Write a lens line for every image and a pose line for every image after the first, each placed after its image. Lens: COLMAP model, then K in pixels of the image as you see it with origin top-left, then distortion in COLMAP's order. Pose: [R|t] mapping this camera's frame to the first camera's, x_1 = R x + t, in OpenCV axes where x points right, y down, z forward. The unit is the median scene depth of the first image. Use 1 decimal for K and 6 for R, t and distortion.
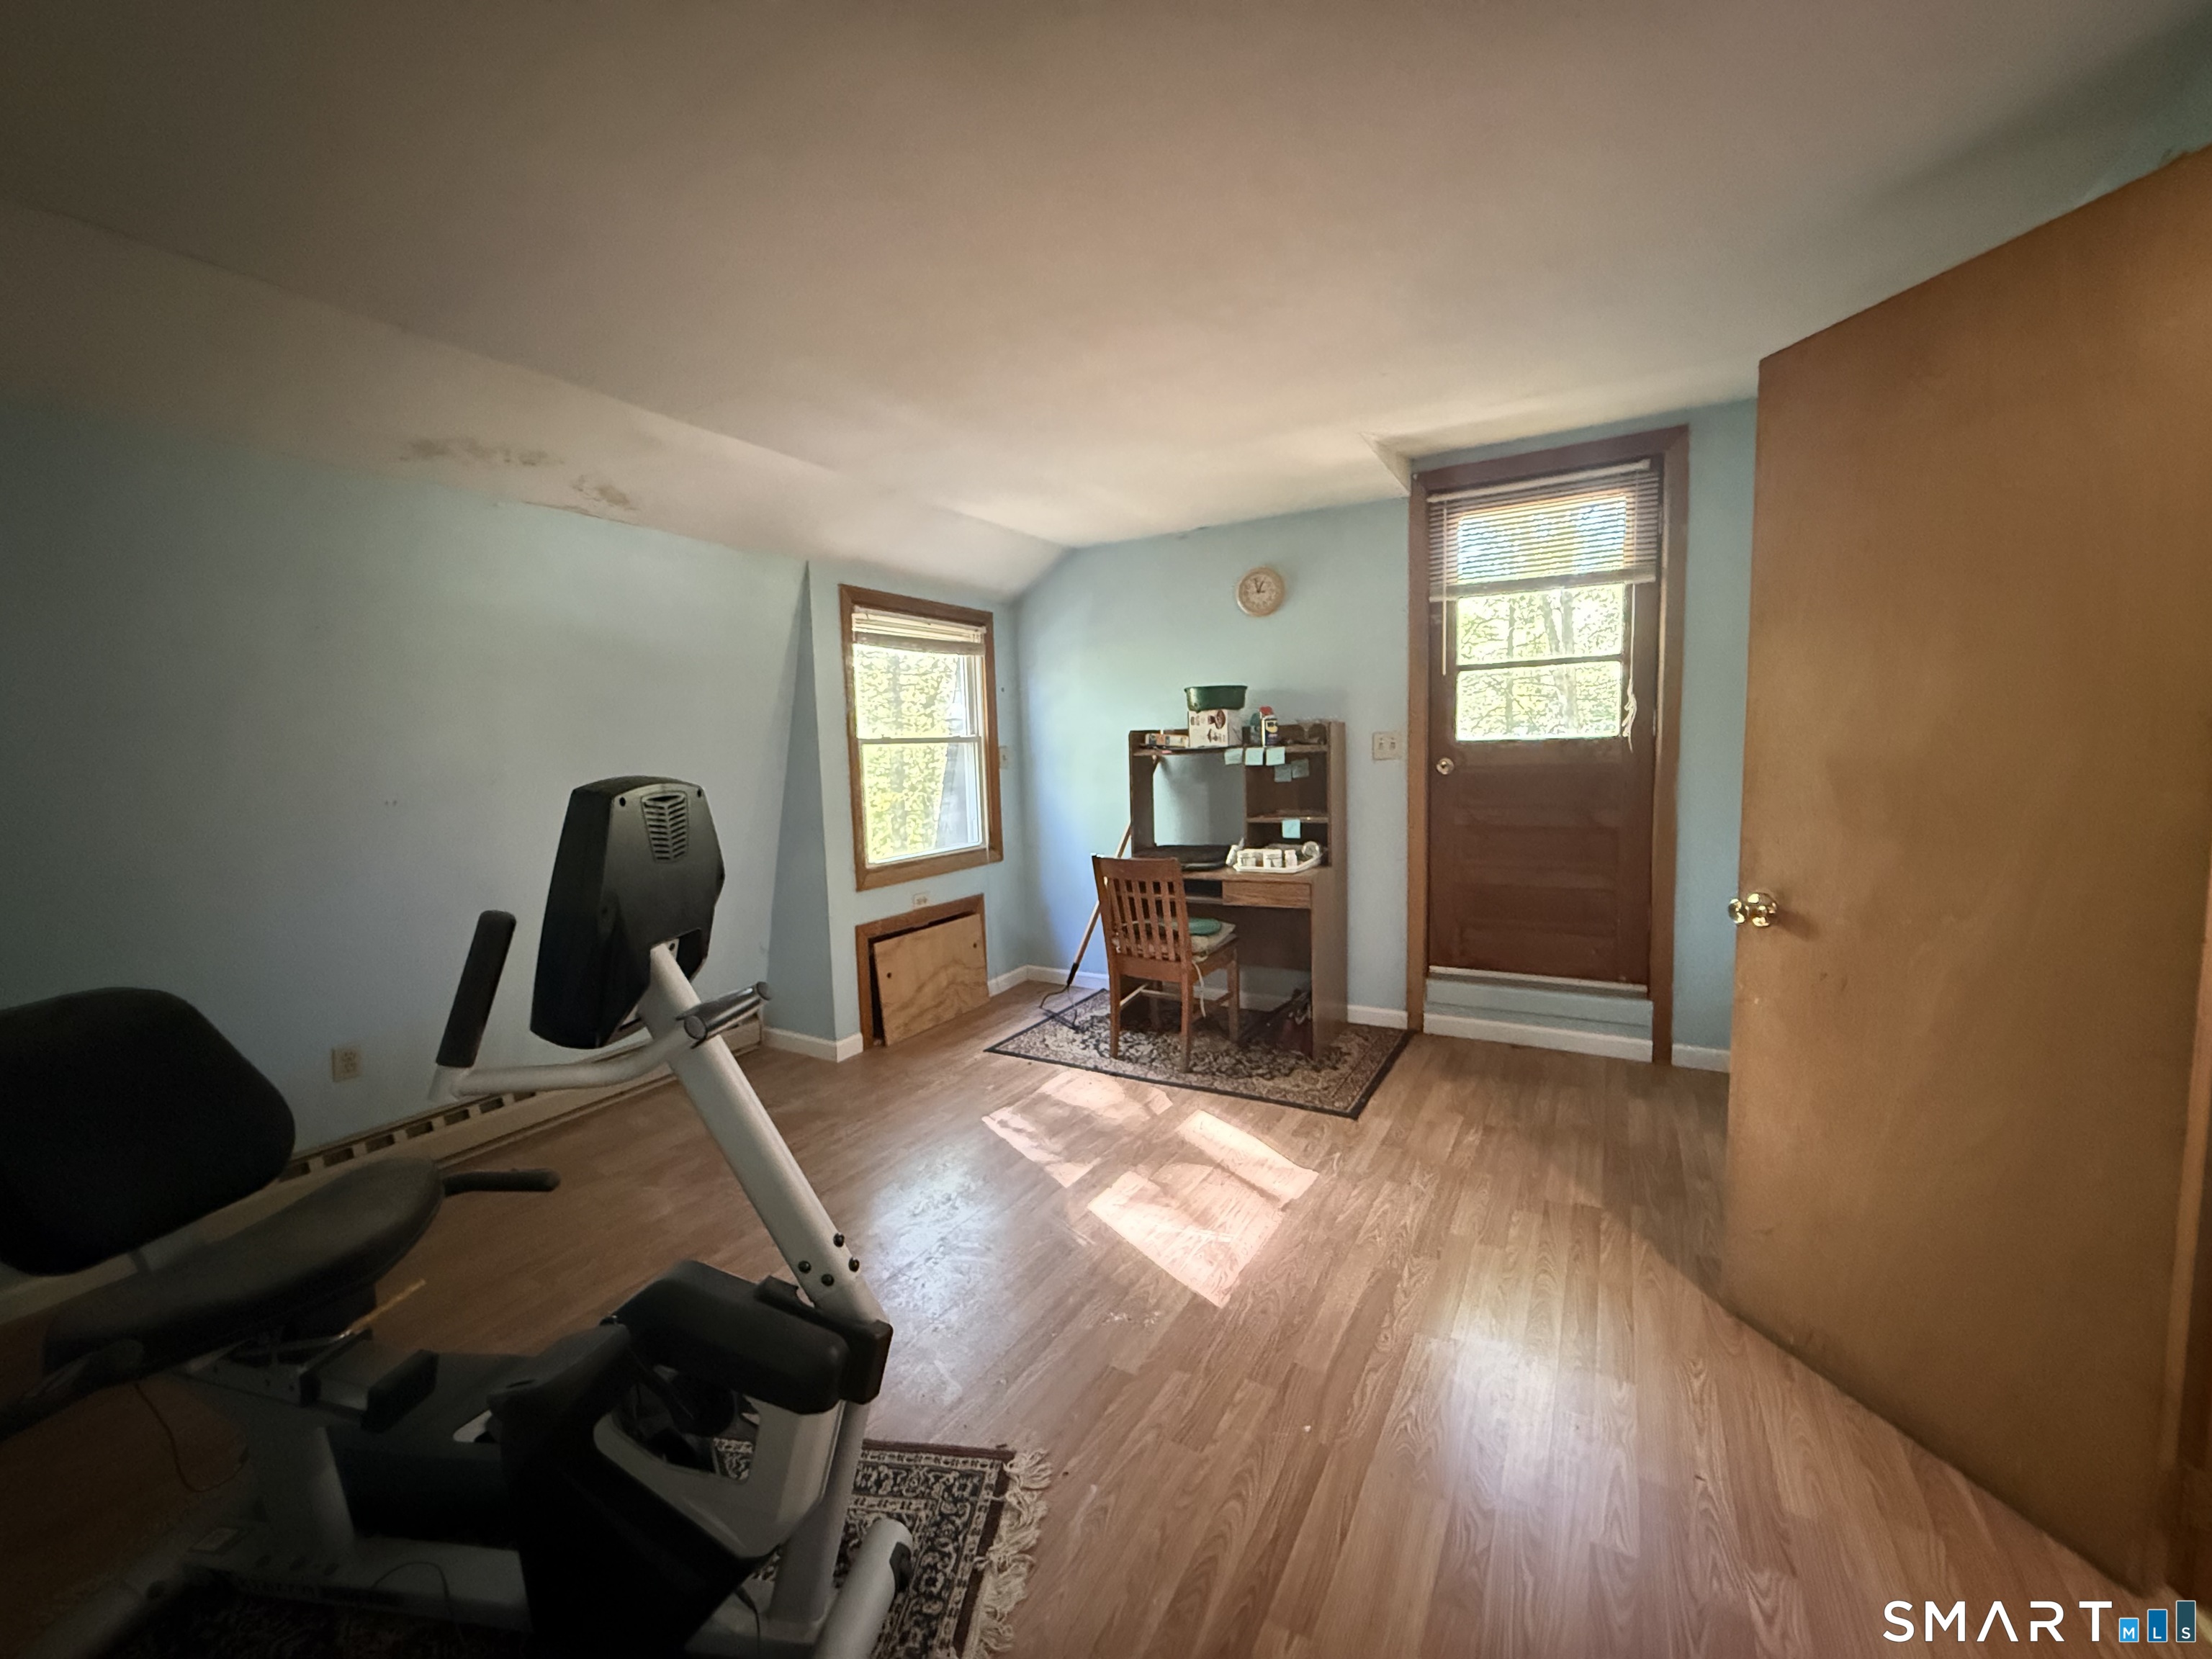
lens RADIAL K [[887.6, 0, 1106.0], [0, 887.6, 829.5], [0, 0, 1]] dist [-0.001380, -0.000123]
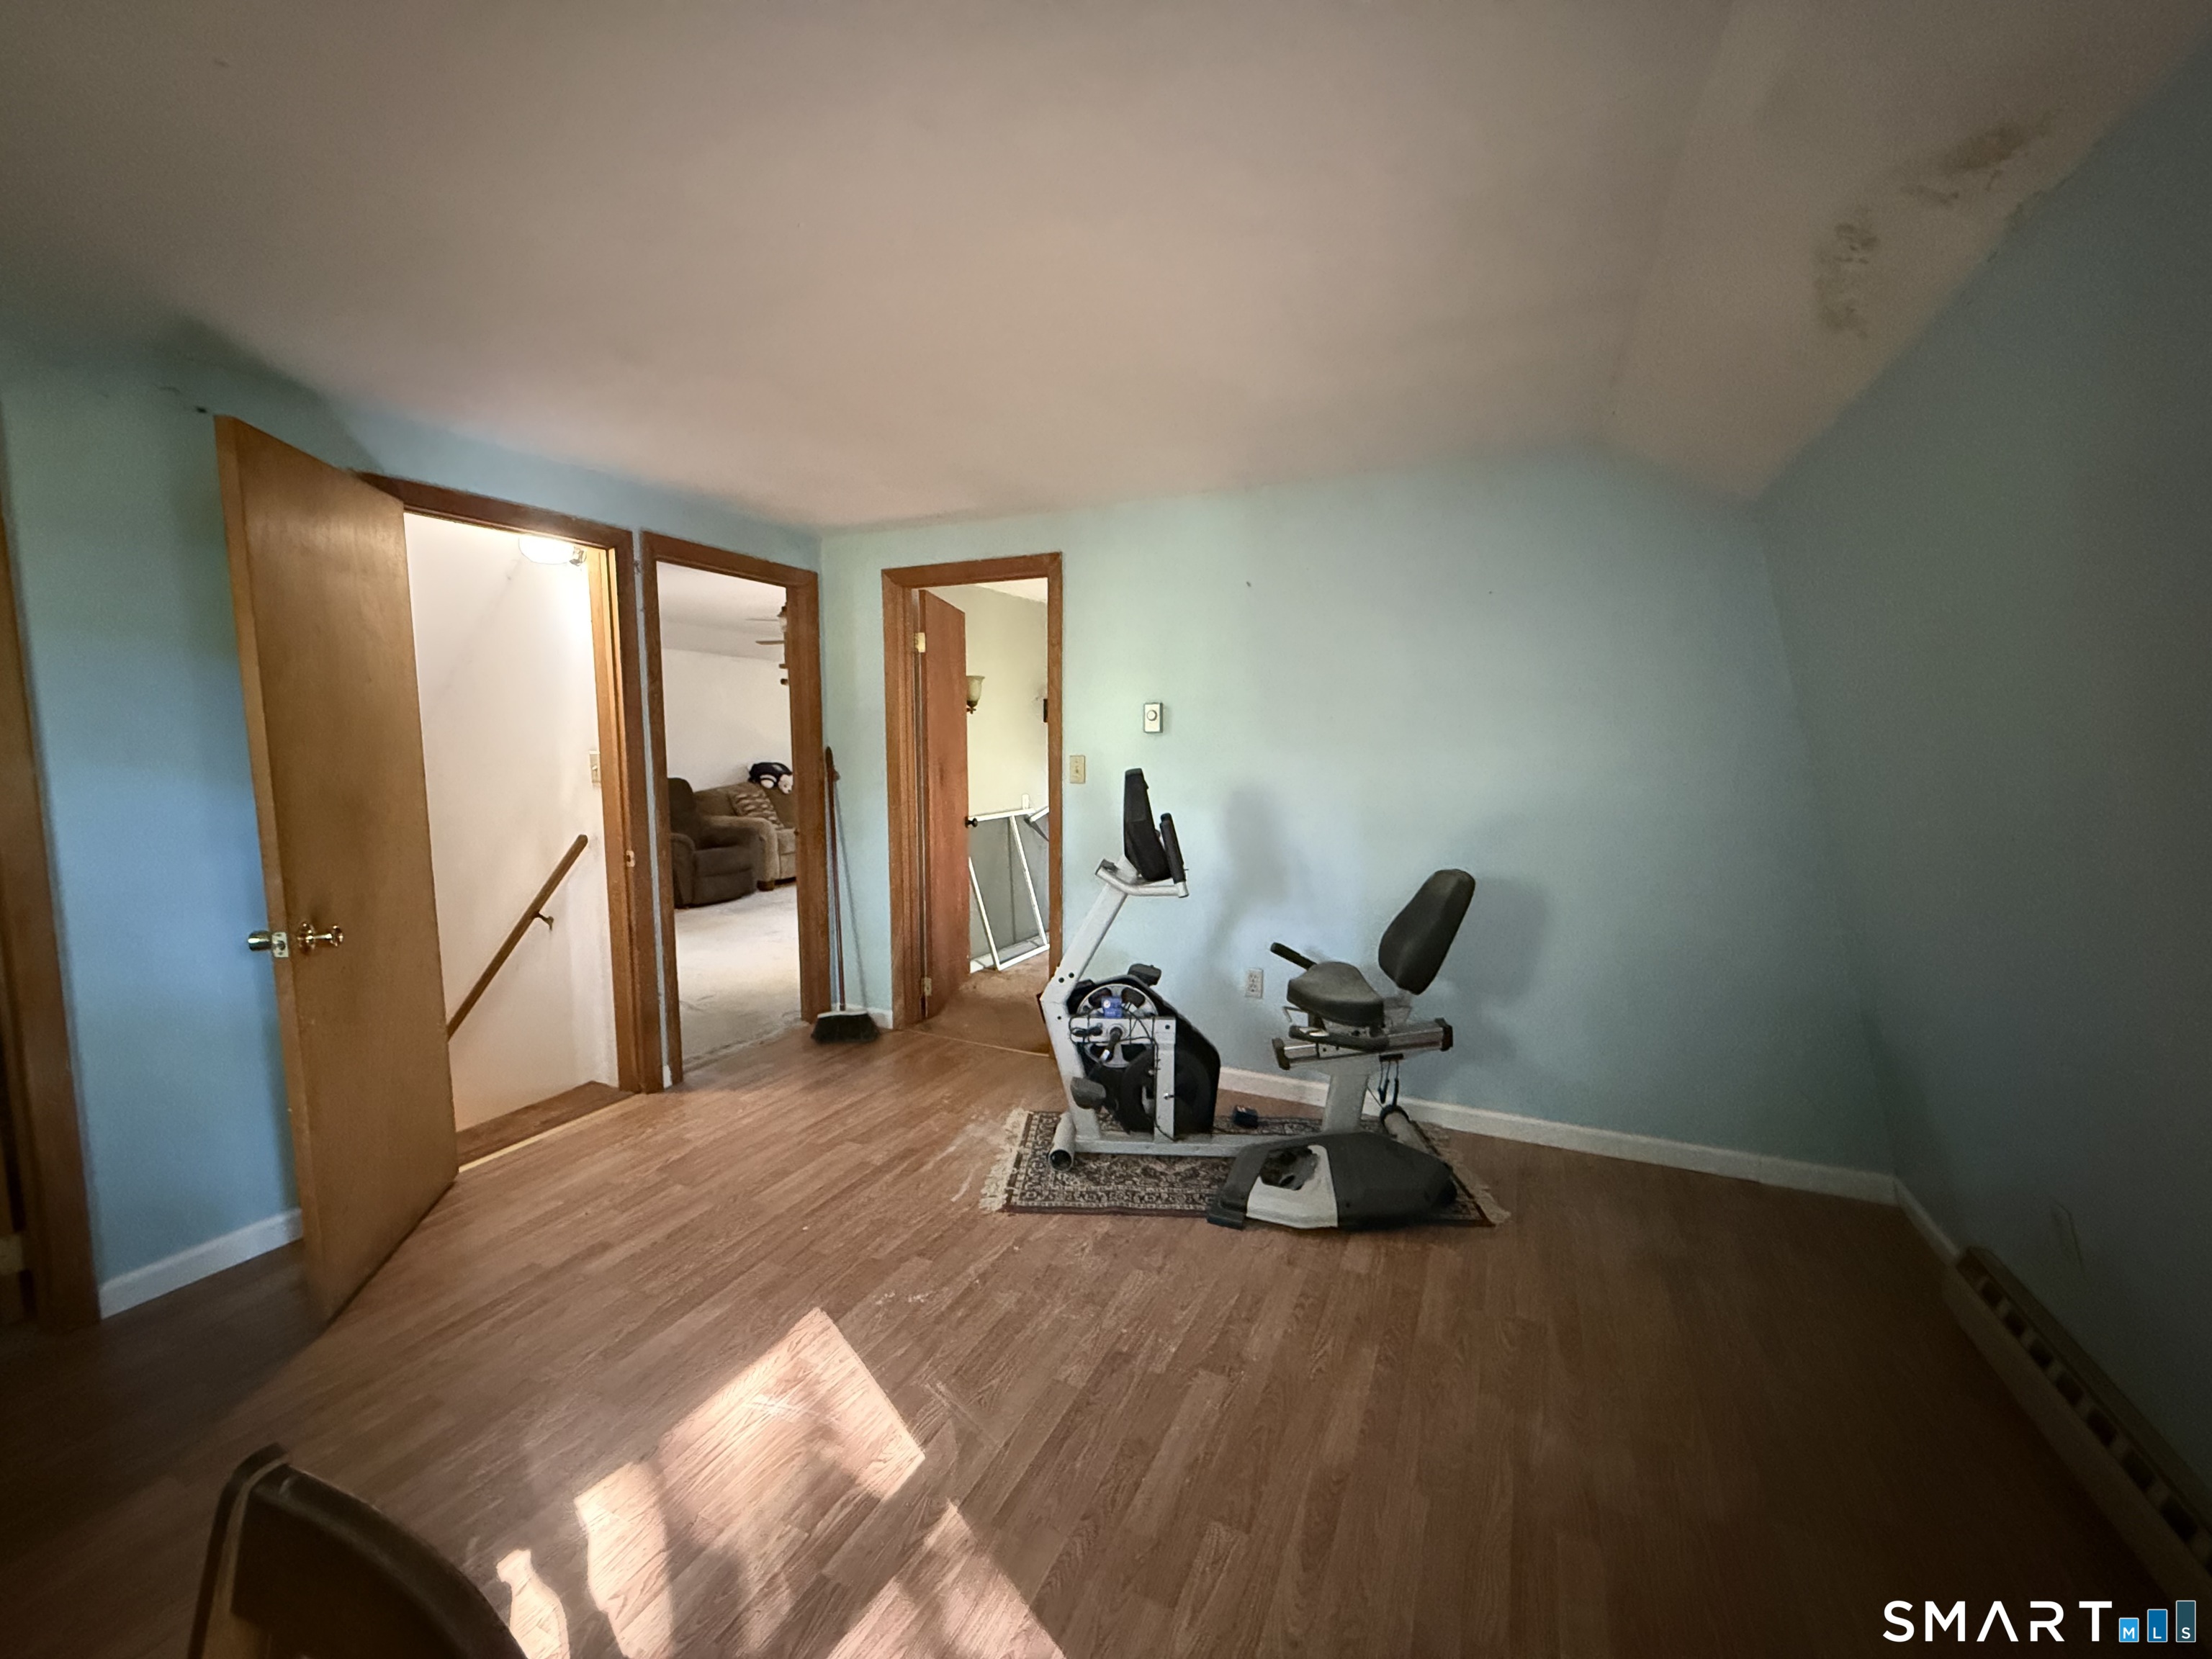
lens RADIAL K [[887.6, 0, 1106.0], [0, 887.6, 829.5], [0, 0, 1]] dist [-0.001380, -0.000123]
pose [[-0.996837, 0.027389, -0.074610, -0.152220], [0.013073, 0.982462, 0.186005, -0.215198], [0.078396, 0.184441, -0.979712, 1.983000]]
